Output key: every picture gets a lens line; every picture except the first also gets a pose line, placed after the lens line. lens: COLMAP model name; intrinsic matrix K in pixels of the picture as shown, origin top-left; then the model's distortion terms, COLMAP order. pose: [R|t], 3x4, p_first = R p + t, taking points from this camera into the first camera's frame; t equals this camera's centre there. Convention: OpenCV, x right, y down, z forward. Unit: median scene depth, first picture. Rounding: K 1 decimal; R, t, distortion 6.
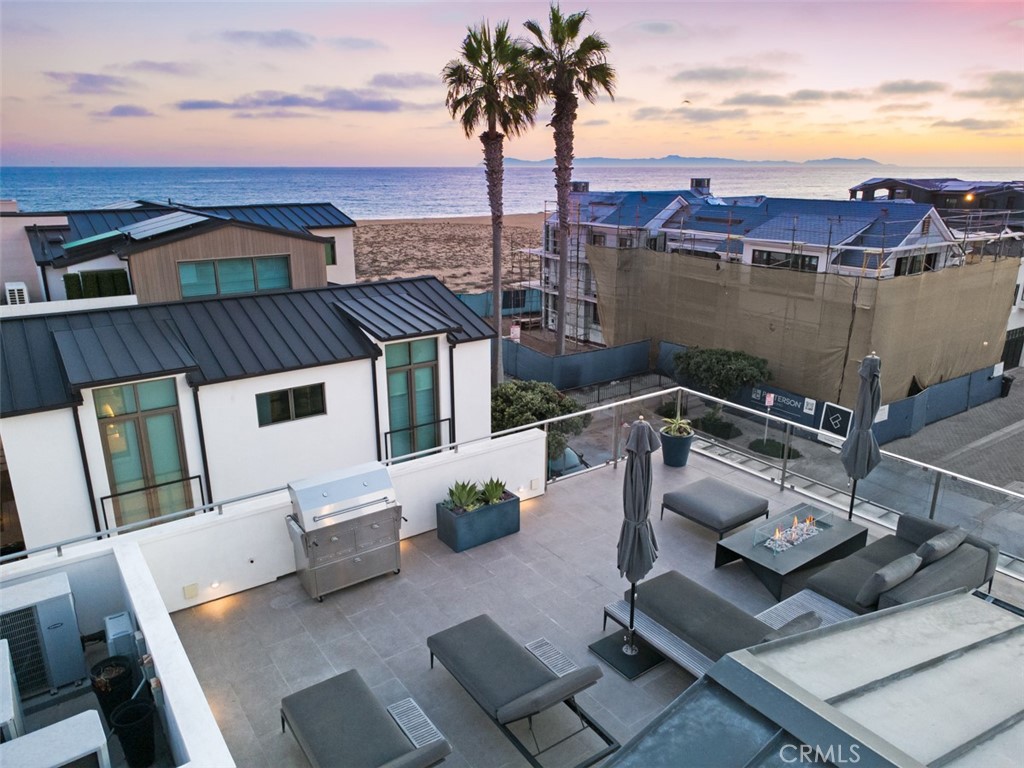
lens RADIAL K [[715.8, 0, 517.8], [0, 715.8, 385.1], [0, 0, 1]] dist [0.002130, 0.002439]
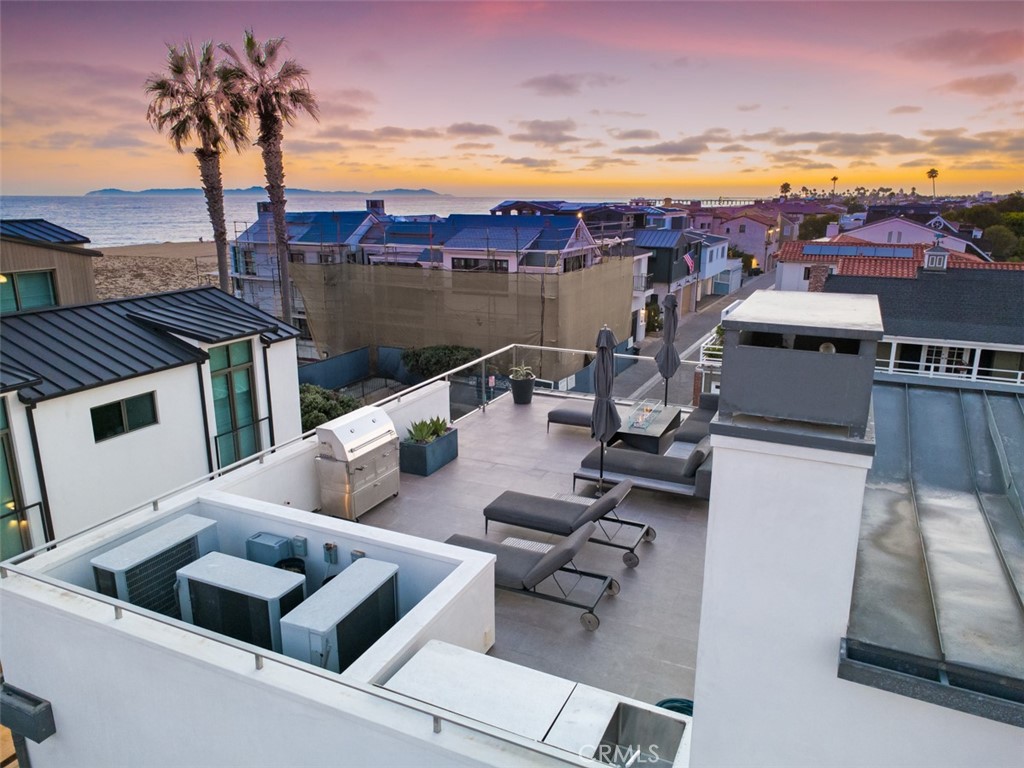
lens RADIAL K [[715.8, 0, 519.6], [0, 715.8, 385.3], [0, 0, 1]] dist [0.002130, 0.002439]
pose [[0.867649, -0.125558, 0.481062, -0.177878], [0.144227, 0.989543, -0.001856, 0.036183], [-0.475798, 0.070992, 0.876685, -0.055667]]
